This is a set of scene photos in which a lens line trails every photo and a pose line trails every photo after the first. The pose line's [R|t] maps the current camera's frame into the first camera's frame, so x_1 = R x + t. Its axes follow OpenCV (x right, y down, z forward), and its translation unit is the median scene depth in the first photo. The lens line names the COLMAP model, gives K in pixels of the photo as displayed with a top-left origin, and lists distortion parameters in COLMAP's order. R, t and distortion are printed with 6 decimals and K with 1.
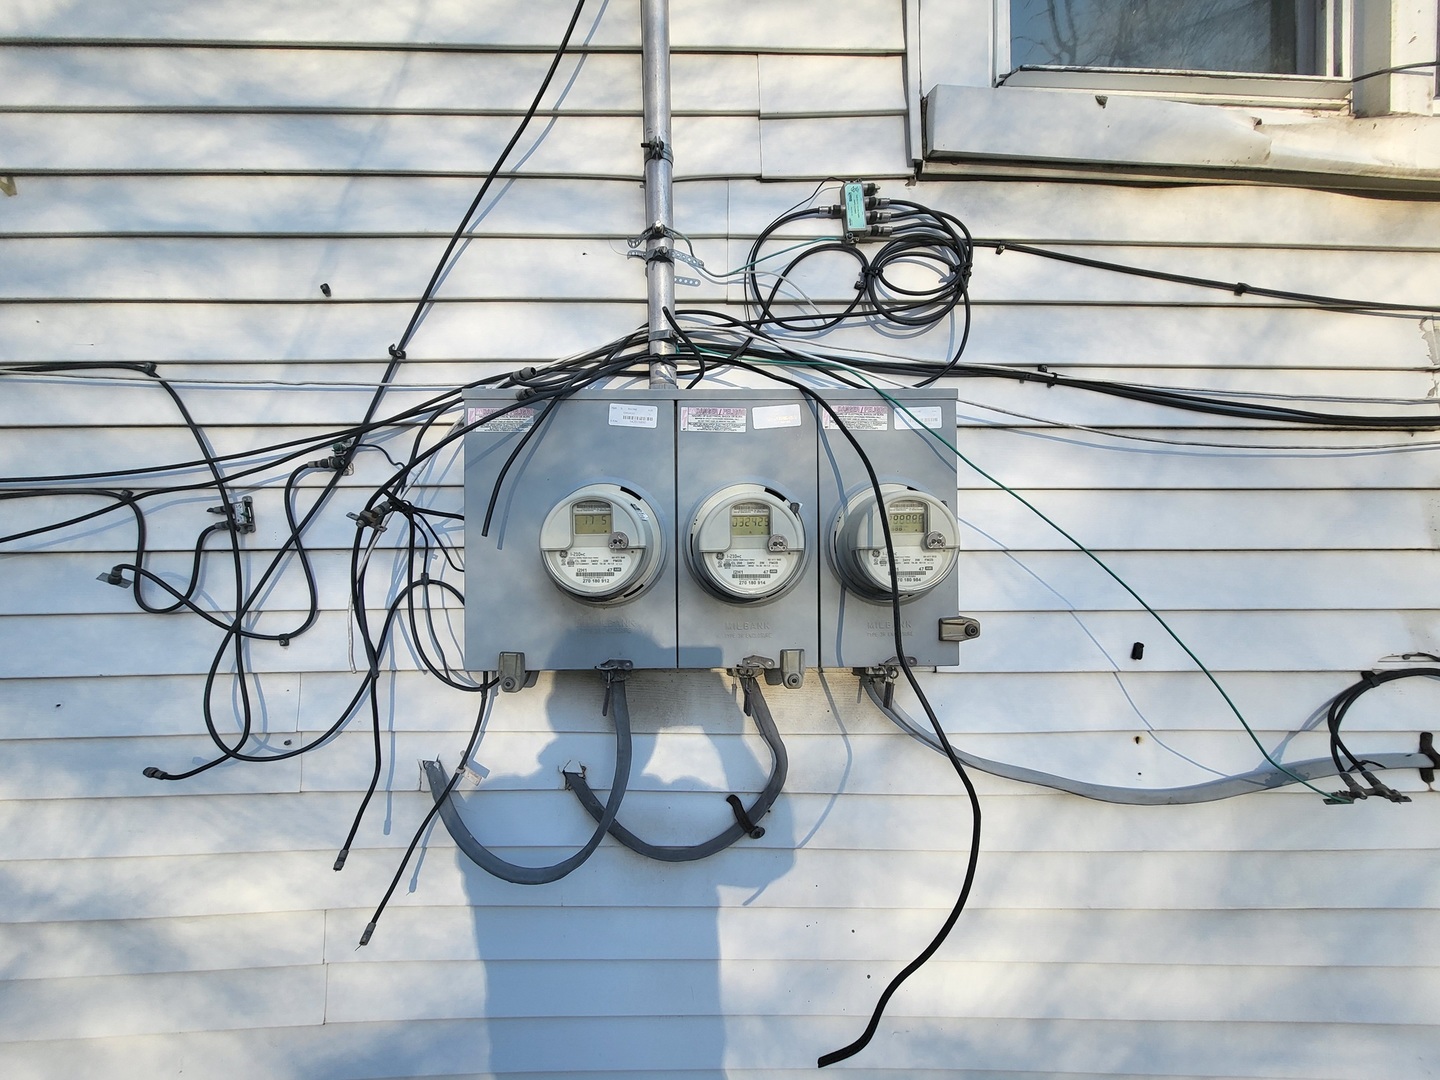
lens RADIAL K [[569.1, 0, 717.5], [0, 569.1, 544.6], [0, 0, 1]] dist [-0.001556, 0.000618]
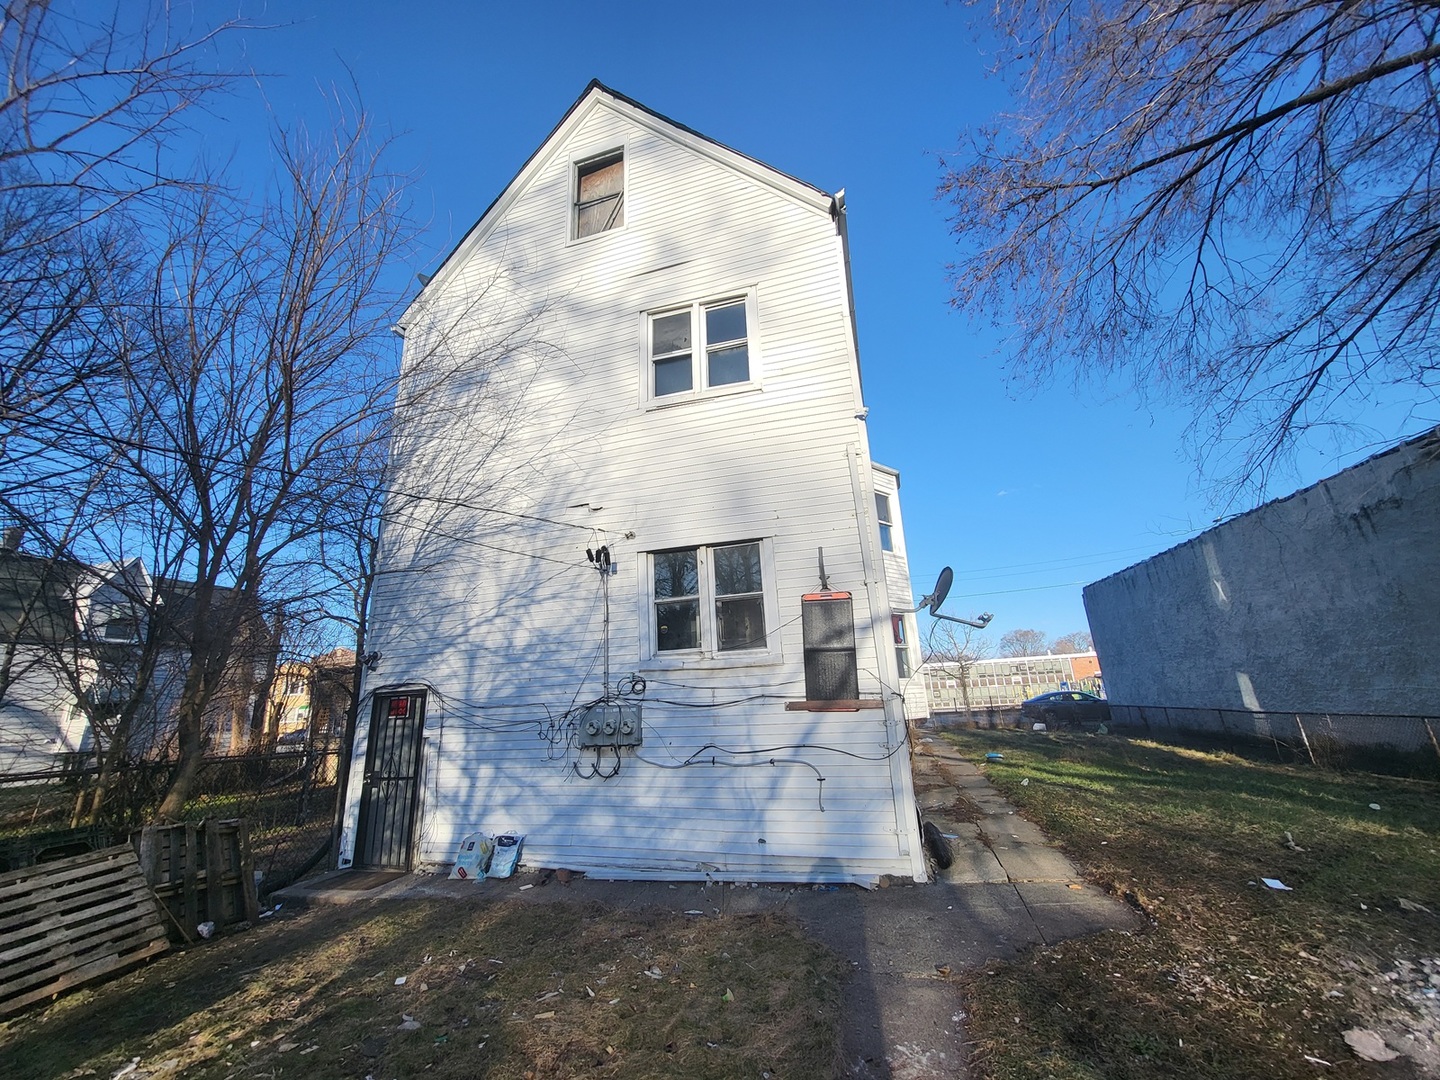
lens RADIAL K [[569.1, 0, 718.2], [0, 569.1, 537.9], [0, 0, 1]] dist [-0.001556, 0.000618]
pose [[0.950026, -0.119981, -0.288192, 3.526234], [0.022619, 0.947220, -0.319786, 0.056868], [0.311349, 0.297287, 0.902597, -5.585865]]
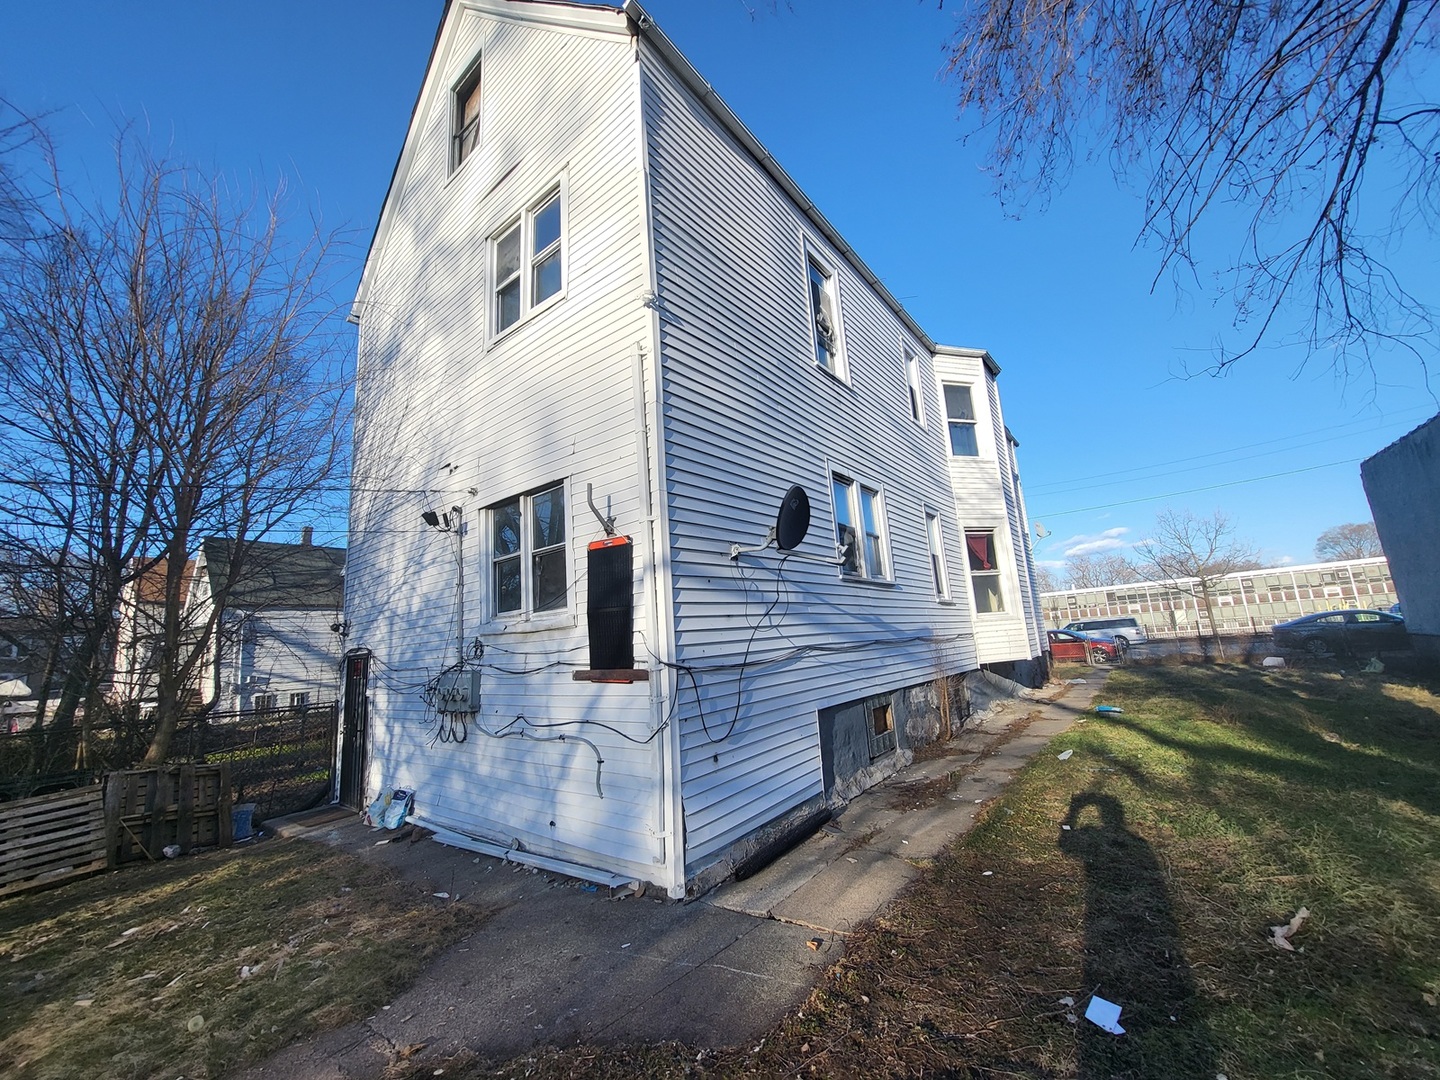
lens RADIAL K [[569.1, 0, 715.1], [0, 569.1, 541.0], [0, 0, 1]] dist [-0.001556, 0.000618]
pose [[0.764957, -0.159876, -0.623923, 6.837185], [0.031893, 0.976917, -0.211226, -0.242608], [0.643291, 0.141680, 0.752399, -2.423059]]
